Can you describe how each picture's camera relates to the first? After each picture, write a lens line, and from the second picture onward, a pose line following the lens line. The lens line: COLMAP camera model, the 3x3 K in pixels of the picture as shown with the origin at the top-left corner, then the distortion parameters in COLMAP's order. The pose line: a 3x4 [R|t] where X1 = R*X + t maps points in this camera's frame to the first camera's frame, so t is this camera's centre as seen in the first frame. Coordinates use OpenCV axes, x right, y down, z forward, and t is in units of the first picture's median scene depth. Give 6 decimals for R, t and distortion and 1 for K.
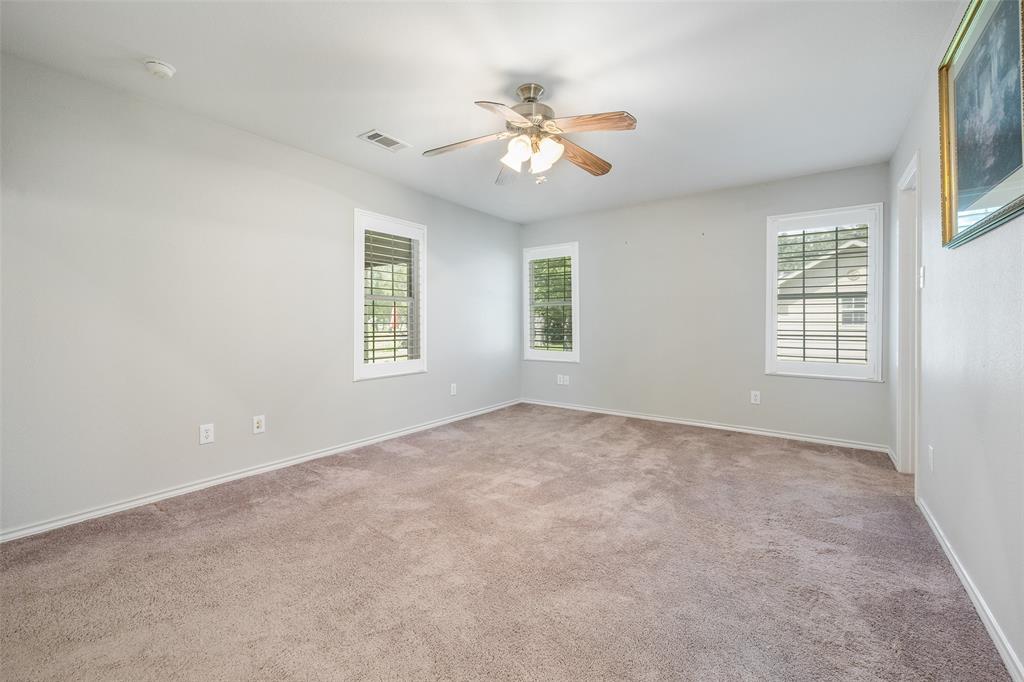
lens RADIAL K [[412.2, 0, 508.9], [0, 412.2, 332.0], [0, 0, 1]] dist [-0.001175, -0.000208]
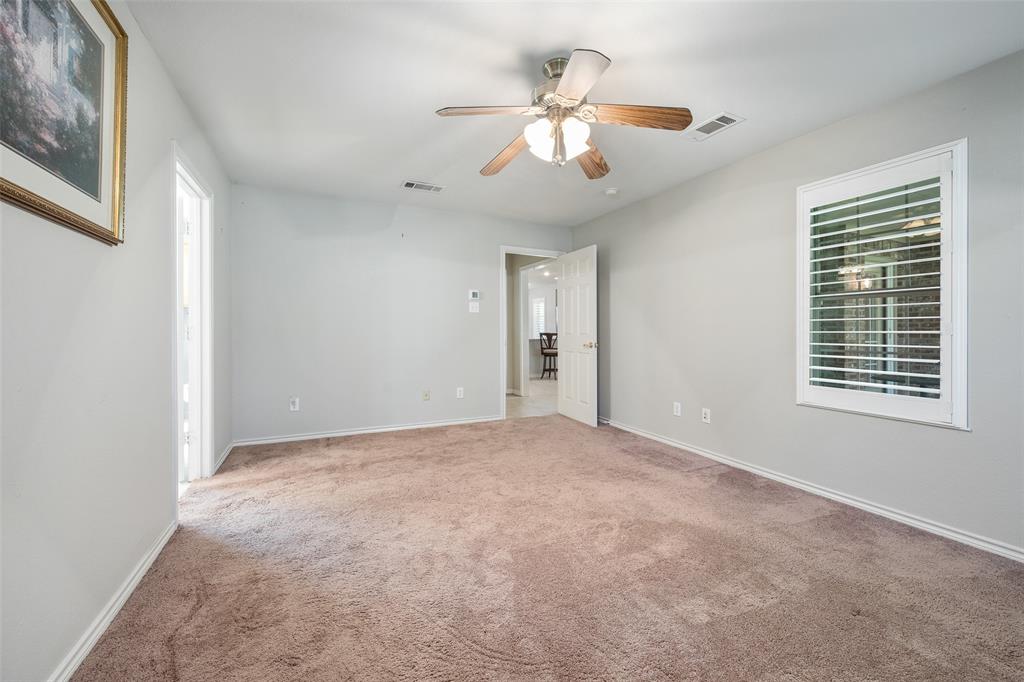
lens RADIAL K [[412.2, 0, 508.9], [0, 412.2, 332.0], [0, 0, 1]] dist [-0.001175, -0.000208]
pose [[-0.468582, -0.006885, -0.883393, 0.607889], [-0.036365, 0.999272, 0.011501, -0.007743], [0.882671, 0.037514, -0.468491, 0.905807]]
